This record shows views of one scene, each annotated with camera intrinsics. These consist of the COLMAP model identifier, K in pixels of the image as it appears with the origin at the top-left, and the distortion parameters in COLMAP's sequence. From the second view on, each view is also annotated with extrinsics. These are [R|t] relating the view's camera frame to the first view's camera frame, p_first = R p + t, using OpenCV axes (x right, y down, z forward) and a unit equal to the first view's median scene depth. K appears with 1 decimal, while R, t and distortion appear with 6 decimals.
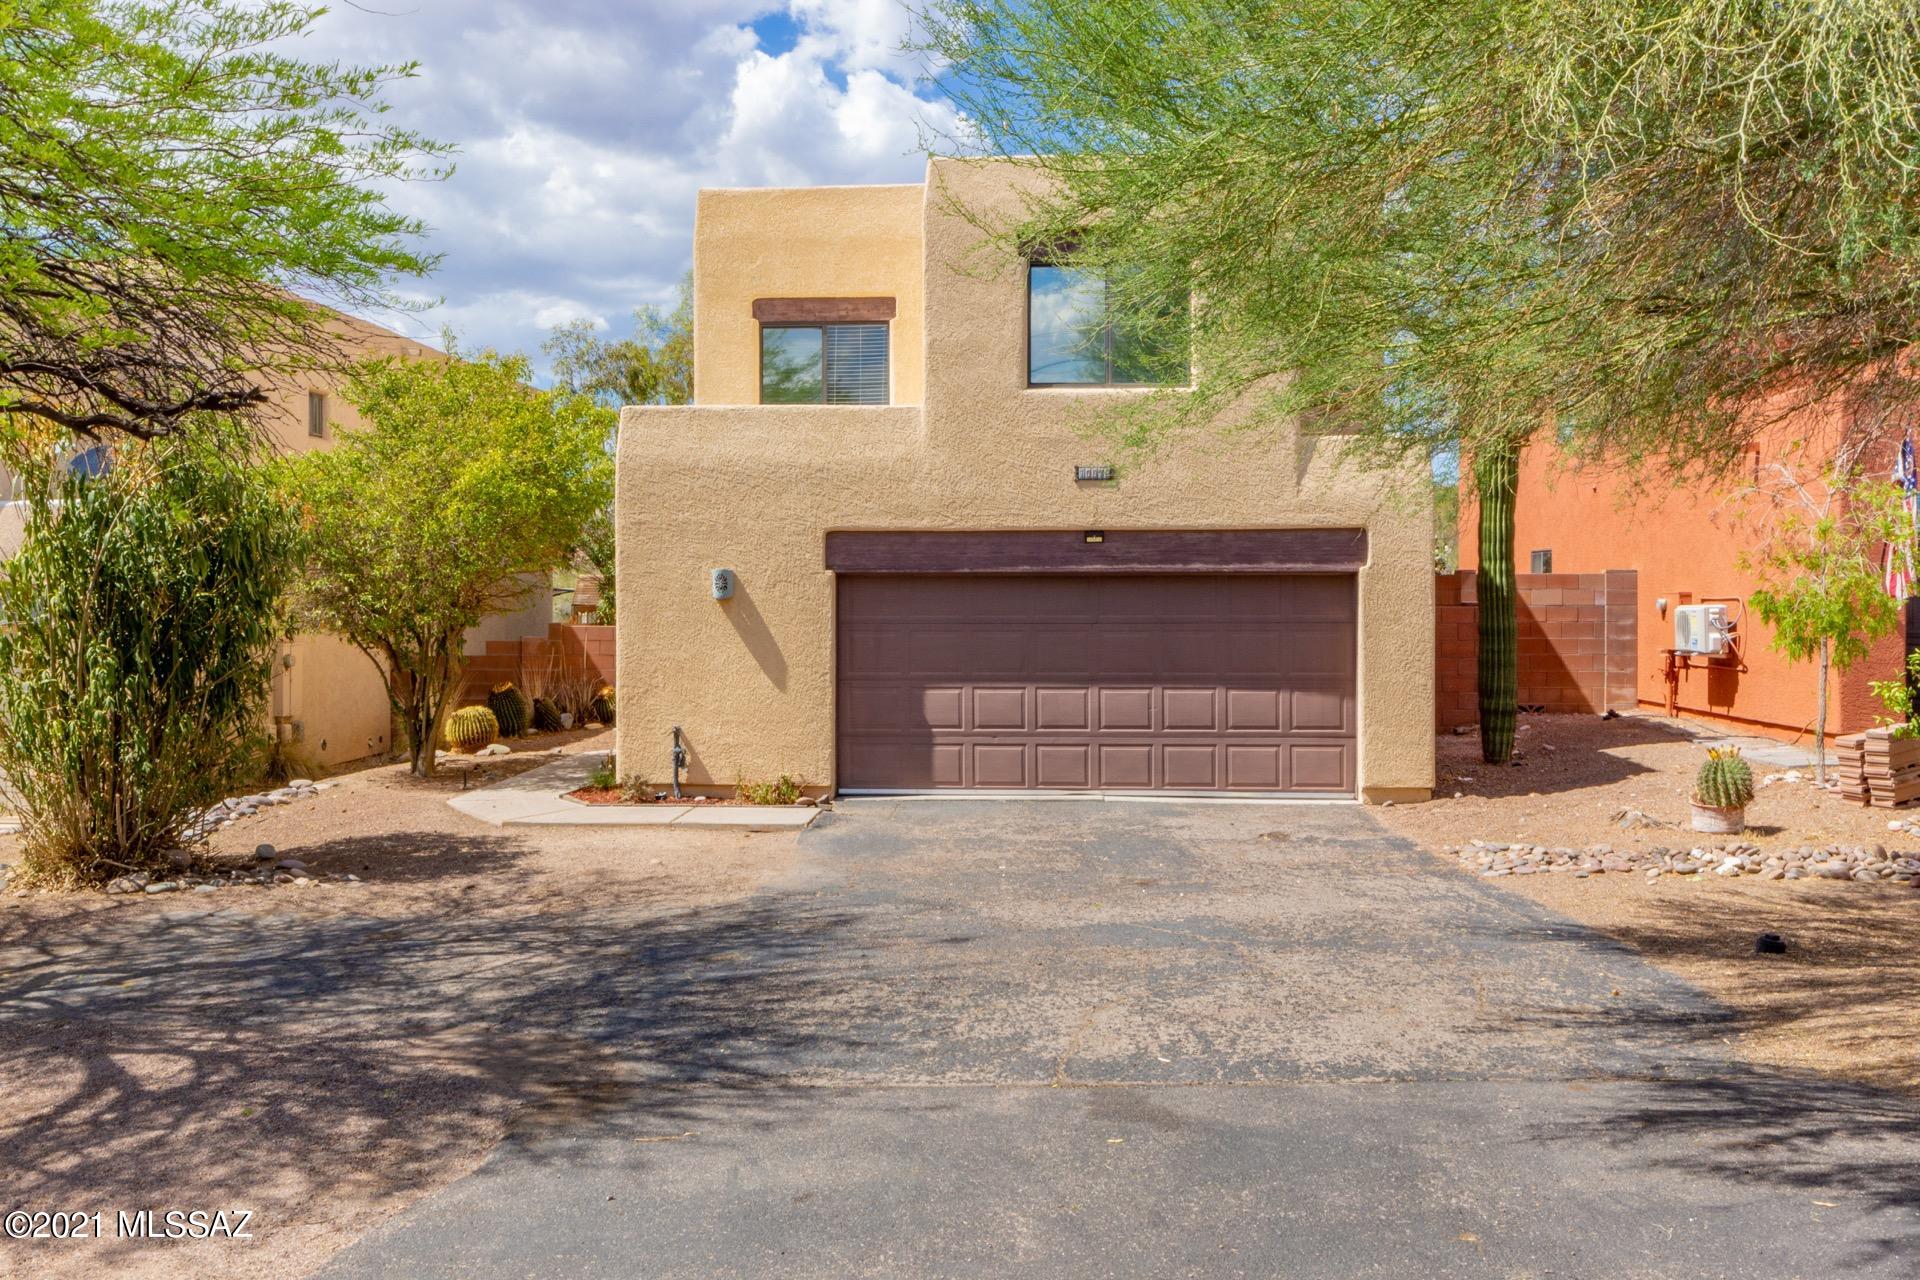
lens RADIAL K [[1668.0, 0, 960.0], [0, 1668.0, 640.0], [0, 0, 1]] dist [0.007146, -0.010525]
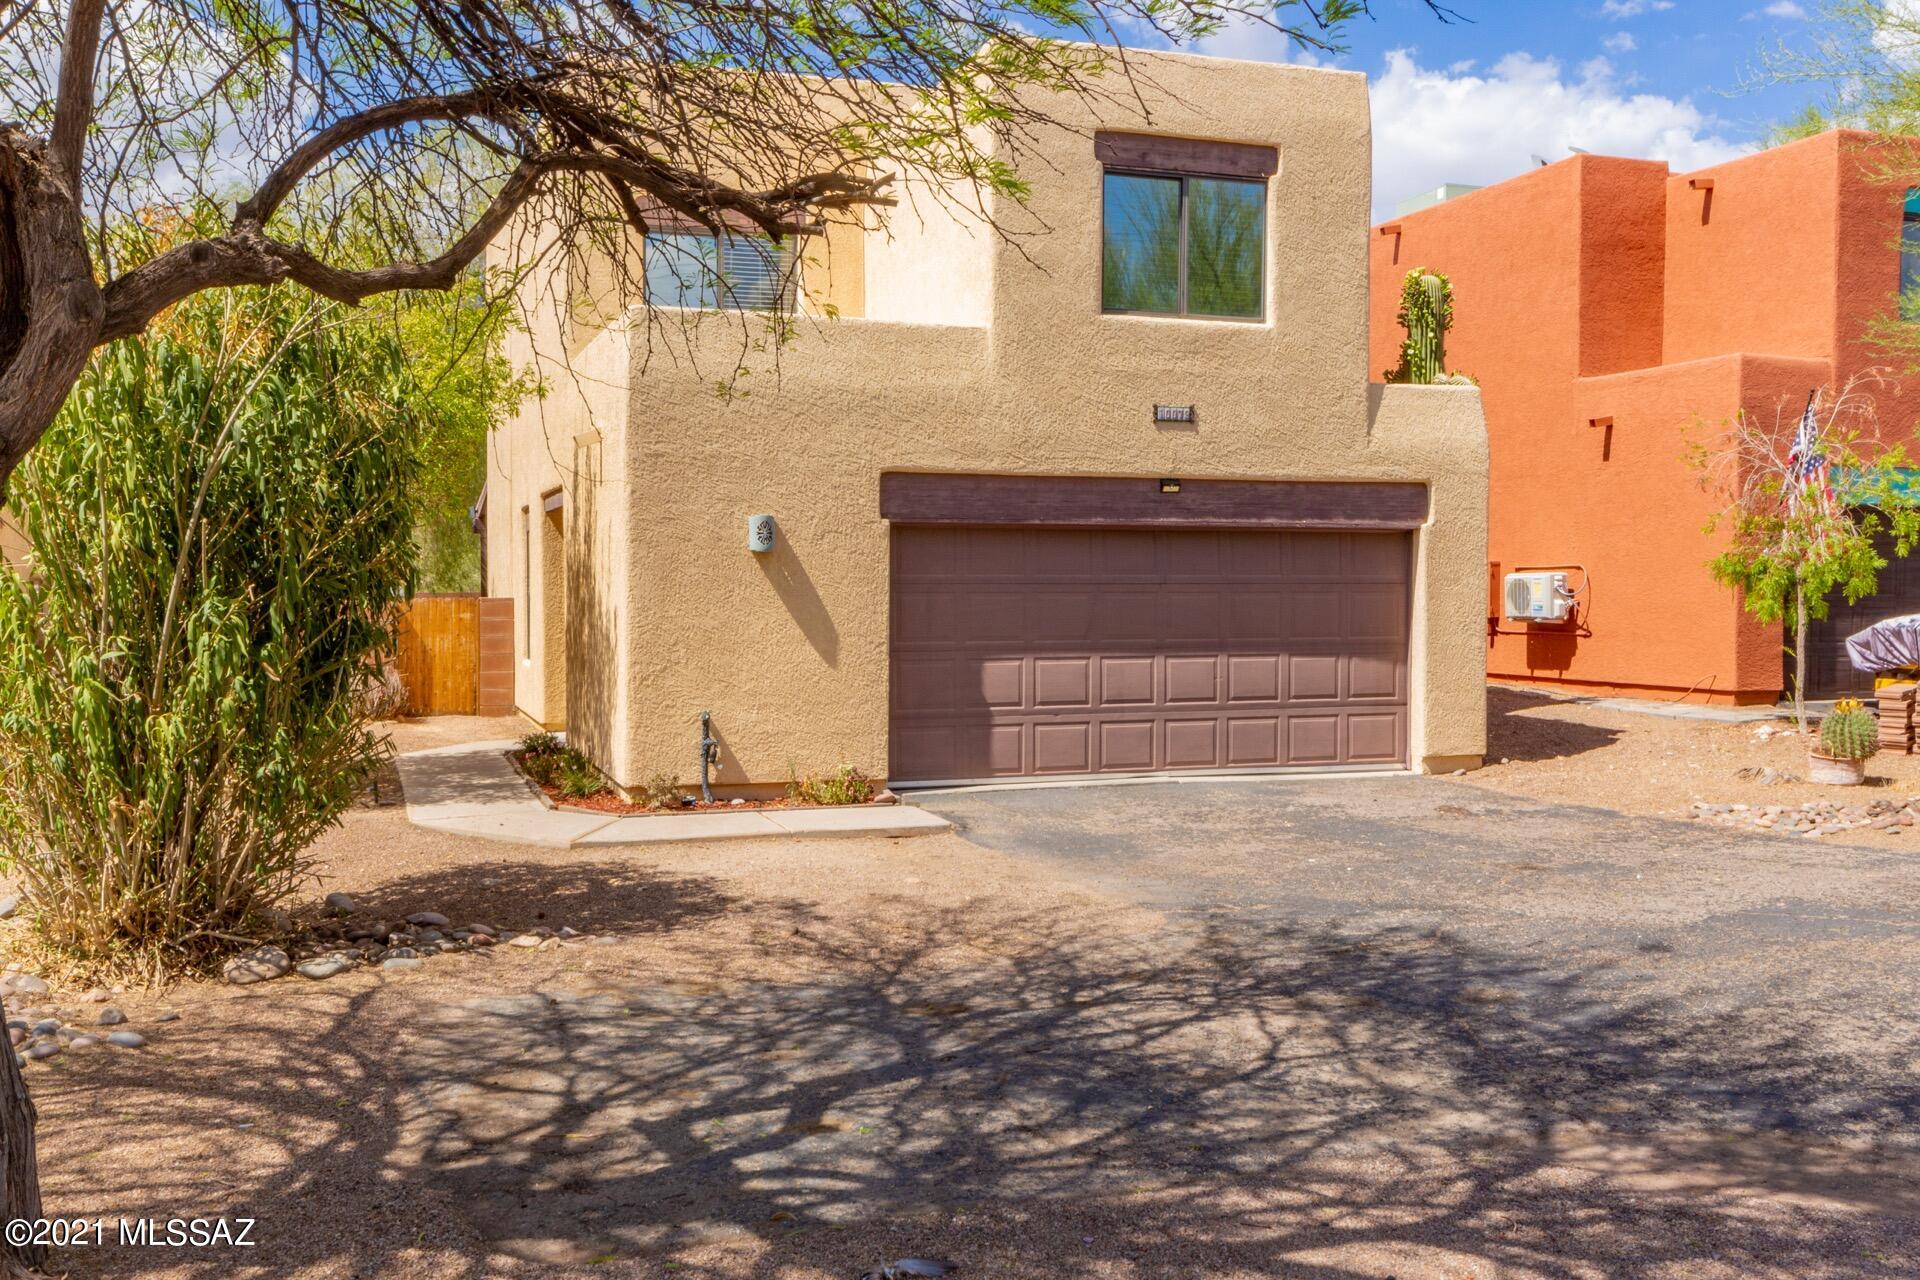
lens RADIAL K [[1668.0, 0, 960.0], [0, 1668.0, 640.0], [0, 0, 1]] dist [0.007146, -0.010525]
pose [[0.926076, -0.011327, 0.377167, -0.359157], [0.009205, 0.999930, 0.007427, 0.012509], [-0.377224, -0.003406, 0.926116, 0.219694]]
